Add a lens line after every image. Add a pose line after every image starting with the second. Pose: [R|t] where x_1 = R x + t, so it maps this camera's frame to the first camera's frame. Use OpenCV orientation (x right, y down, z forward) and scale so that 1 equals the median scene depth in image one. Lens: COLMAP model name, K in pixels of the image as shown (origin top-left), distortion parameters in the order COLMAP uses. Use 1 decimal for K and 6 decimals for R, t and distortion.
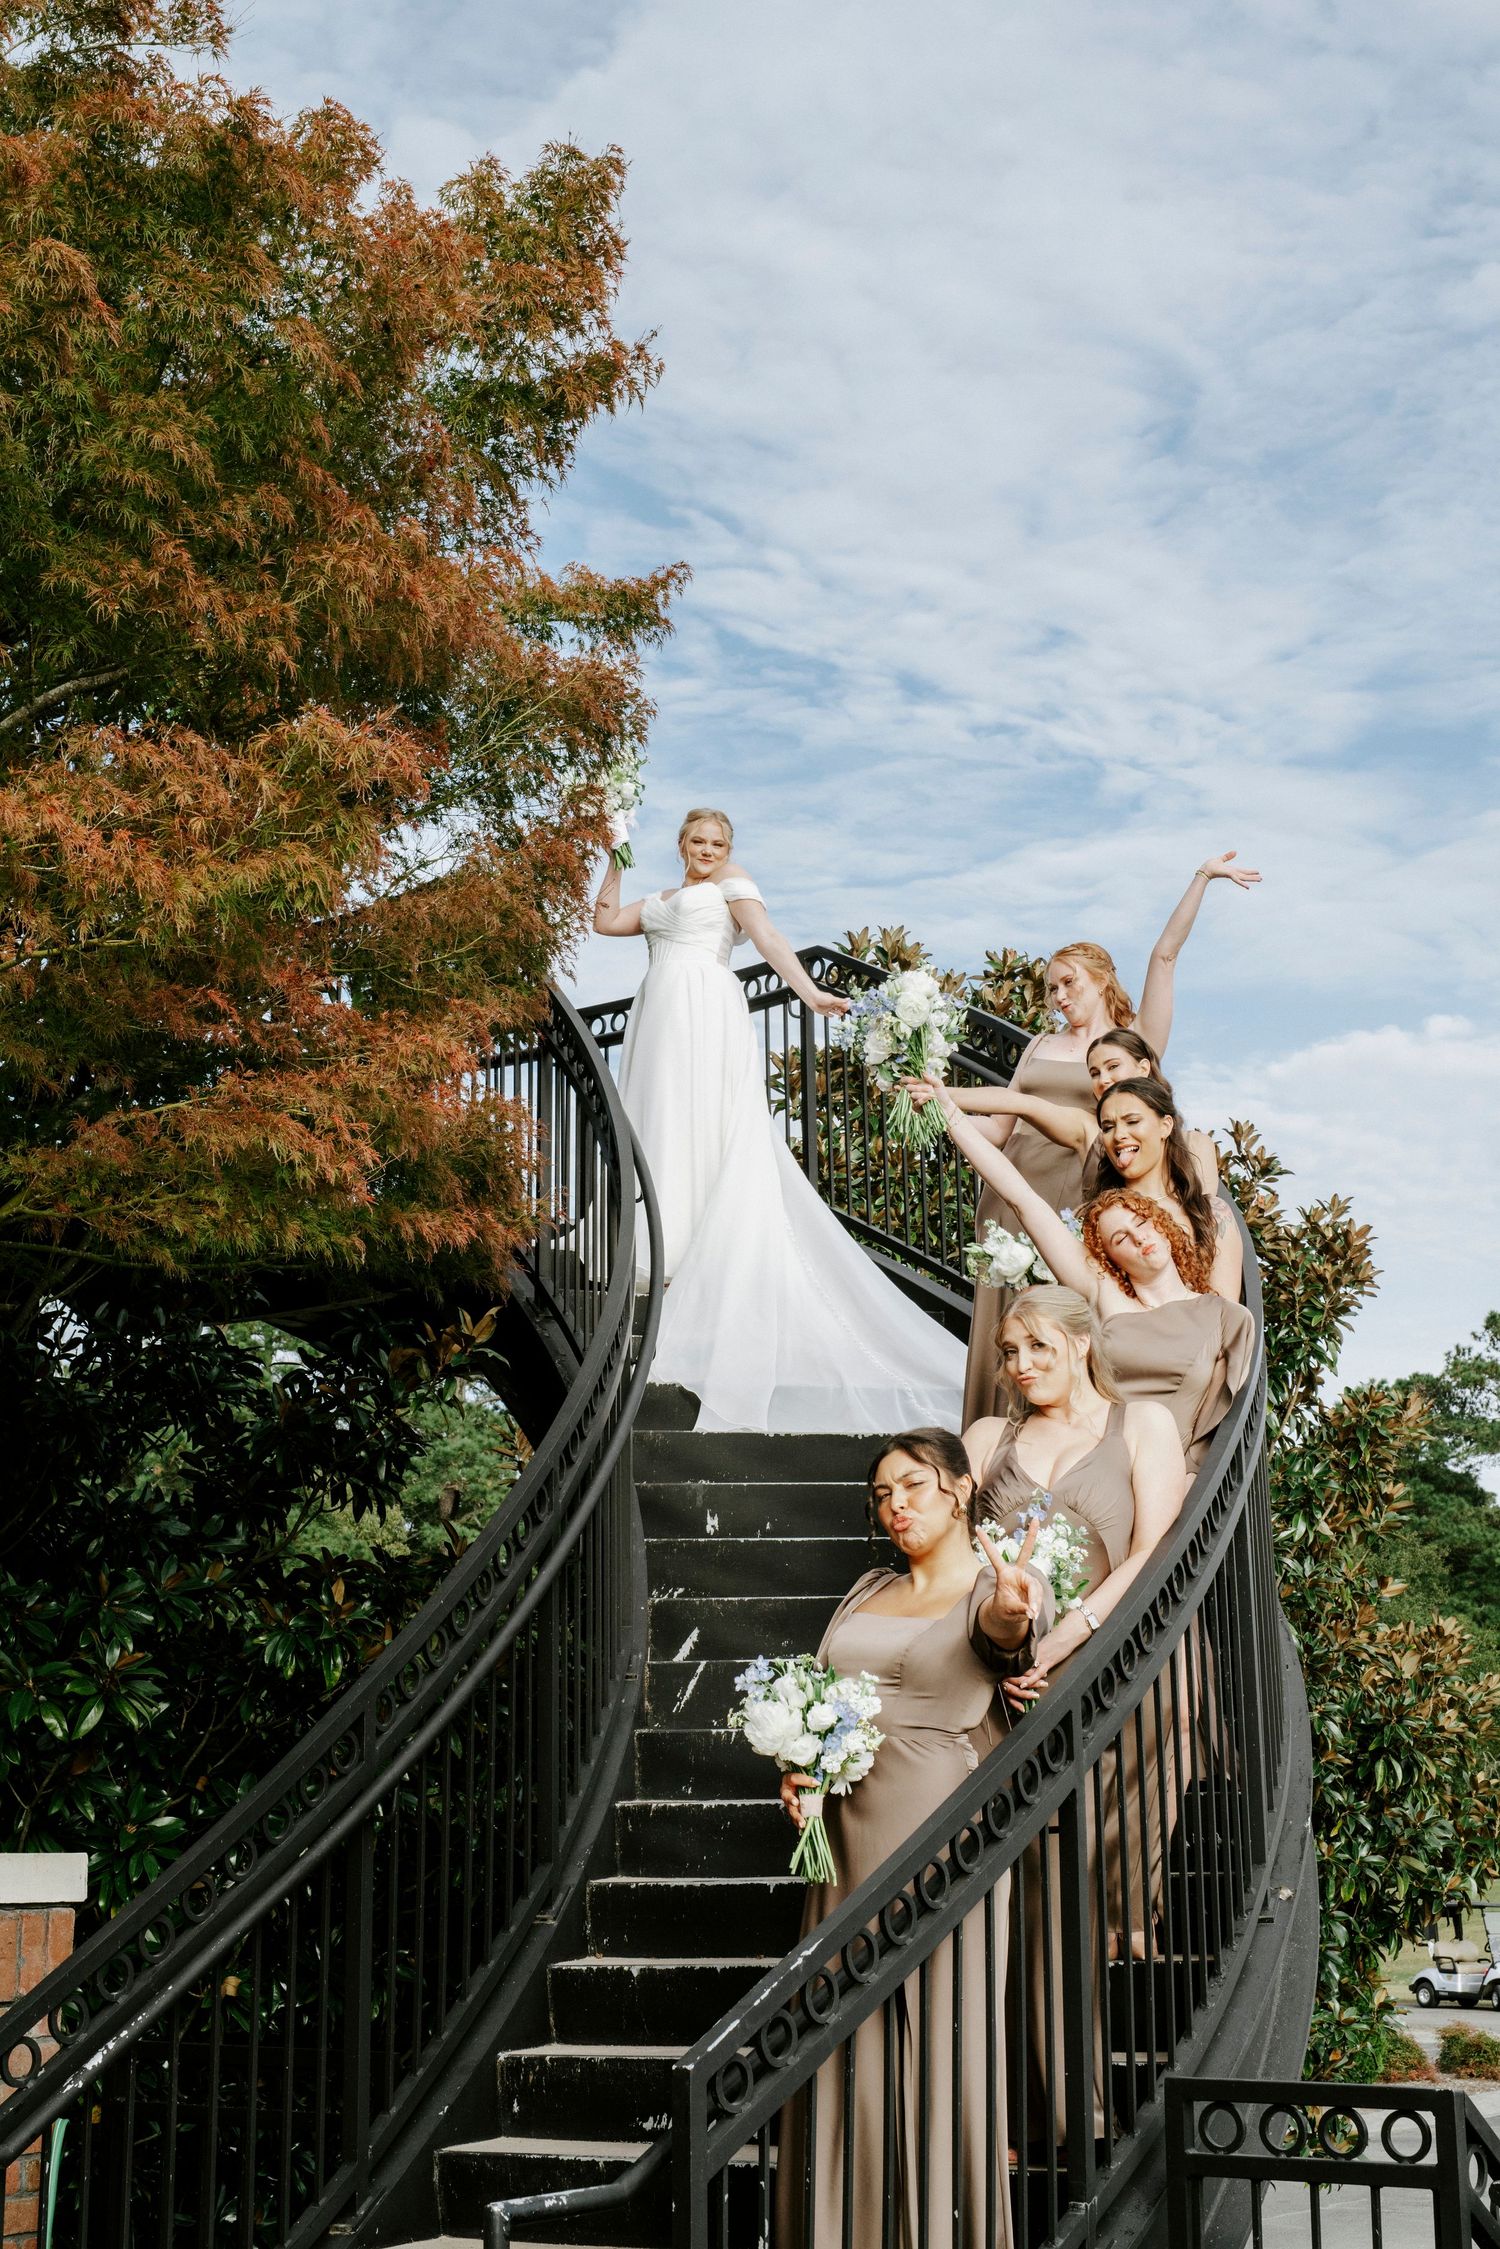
lens RADIAL K [[3288.2, 0, 750.0], [0, 3288.2, 1124.5], [0, 0, 1]] dist [0.039020, -0.376748]
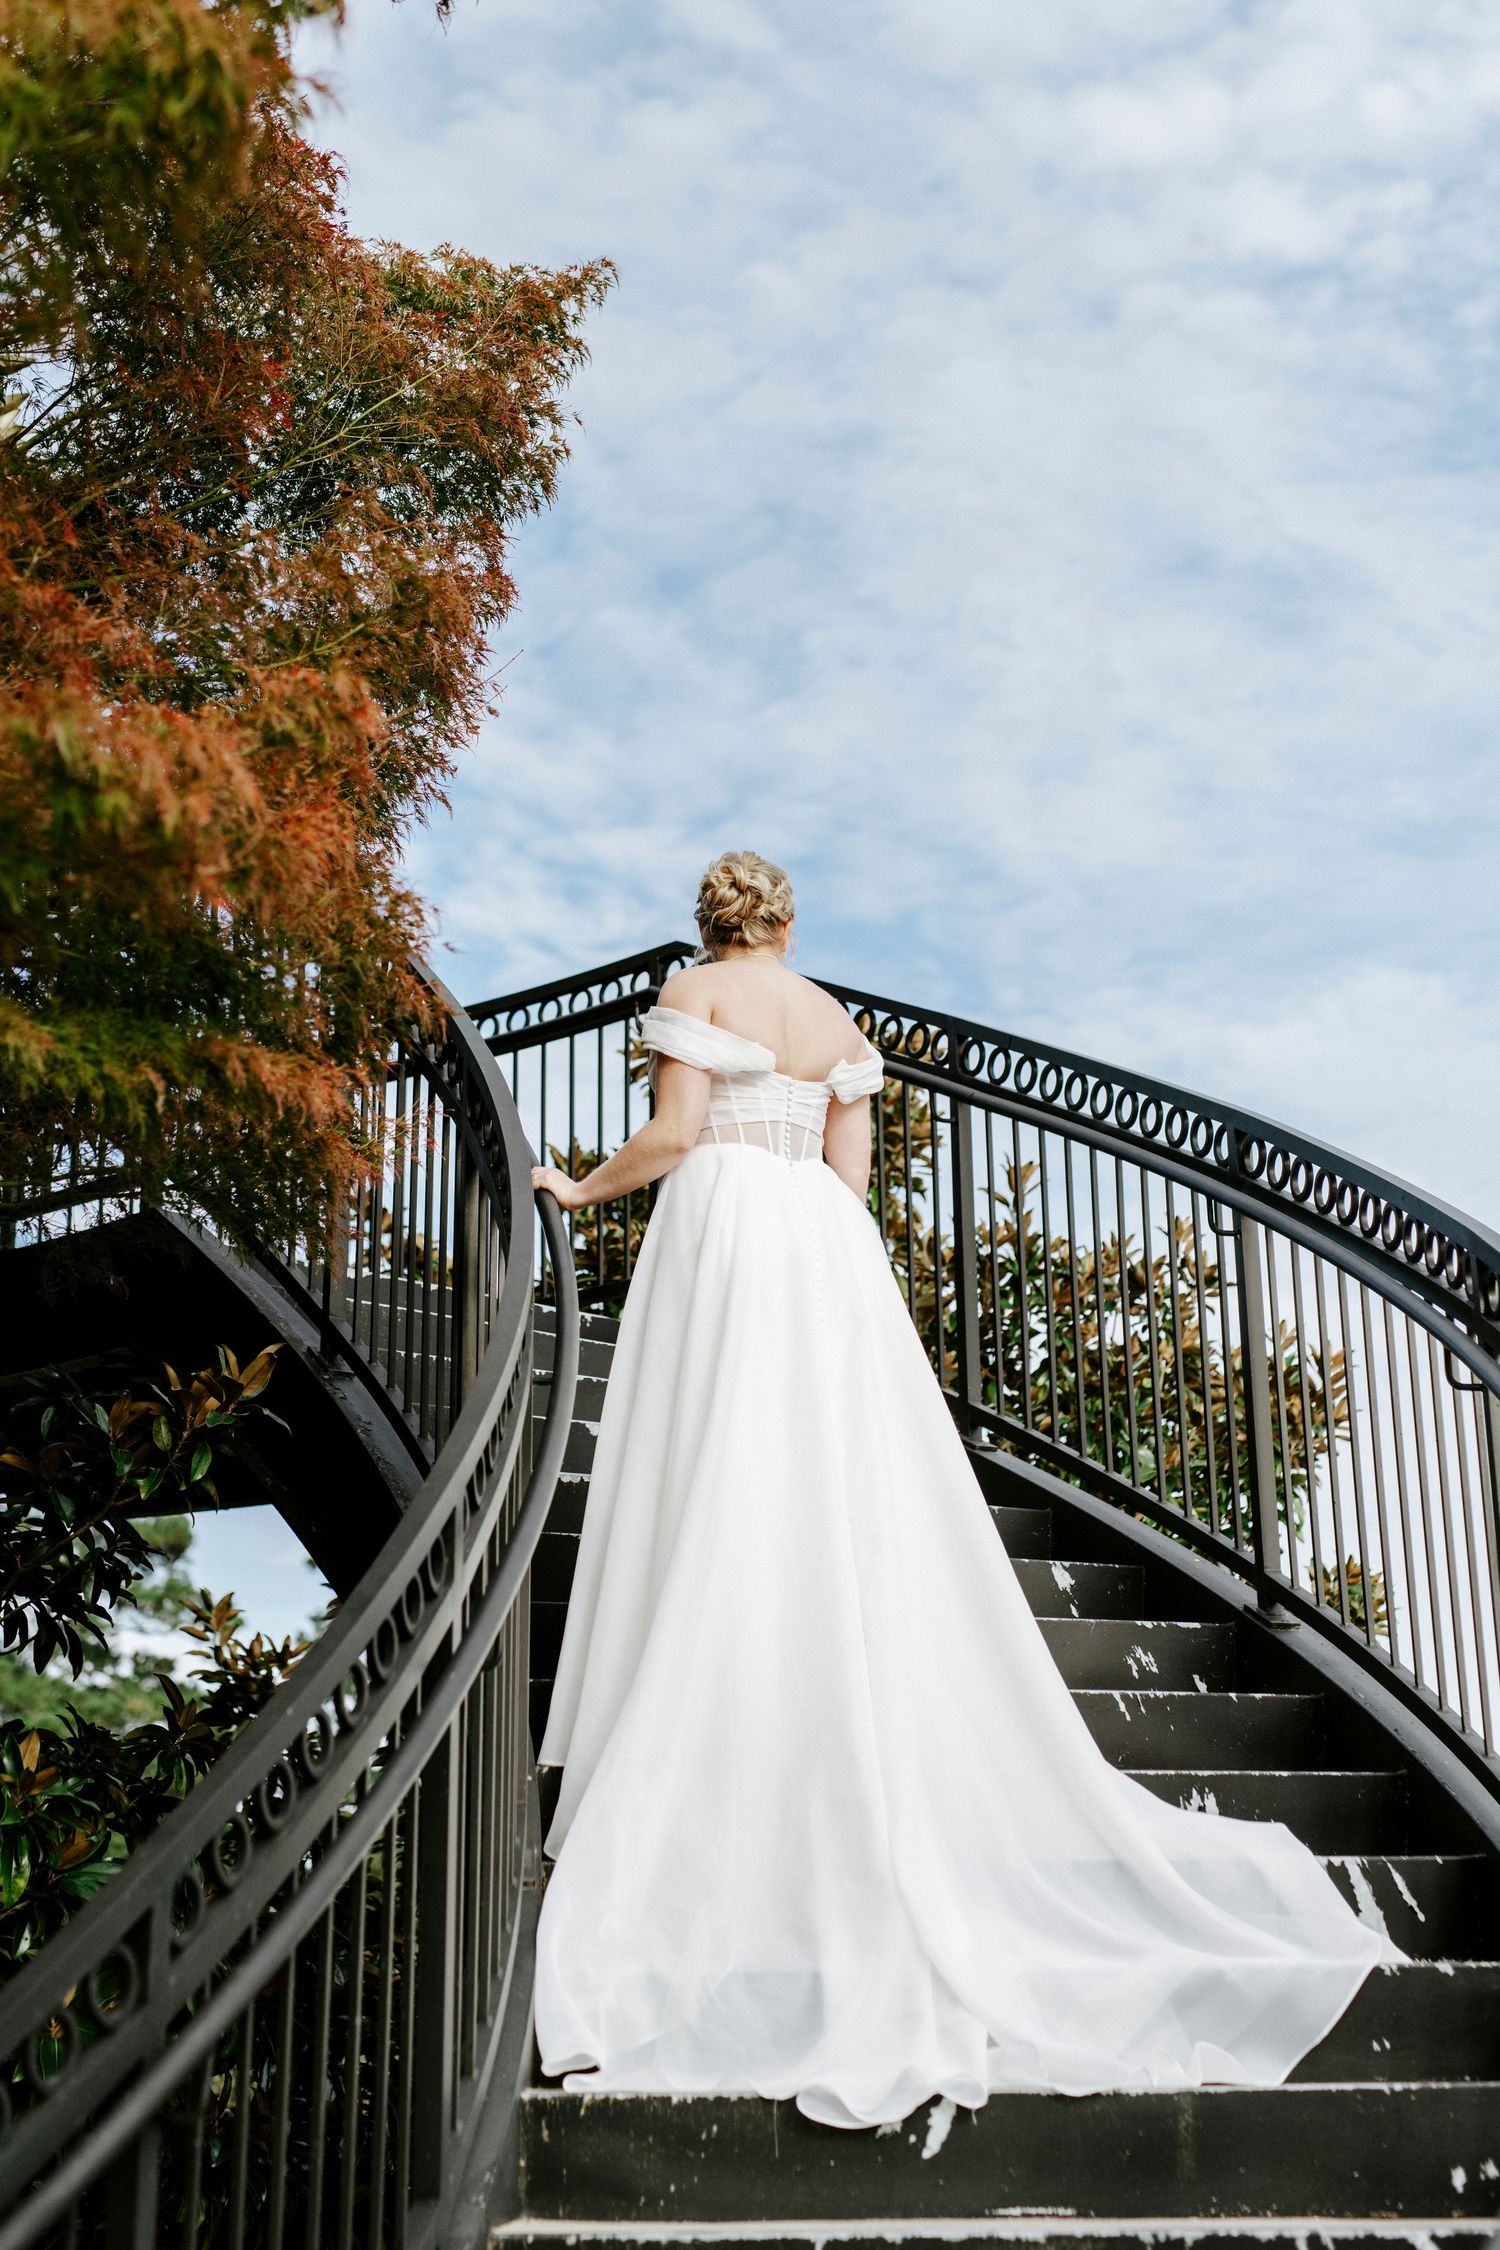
lens RADIAL K [[3289.6, 0, 750.0], [0, 3289.6, 1125.0], [0, 0, 1]] dist [0.039020, -0.376748]
pose [[0.992498, 0.041157, 0.115123, -0.063067], [-0.031385, 0.995848, -0.085448, 0.068659], [-0.118161, 0.081194, 0.989669, 0.330060]]
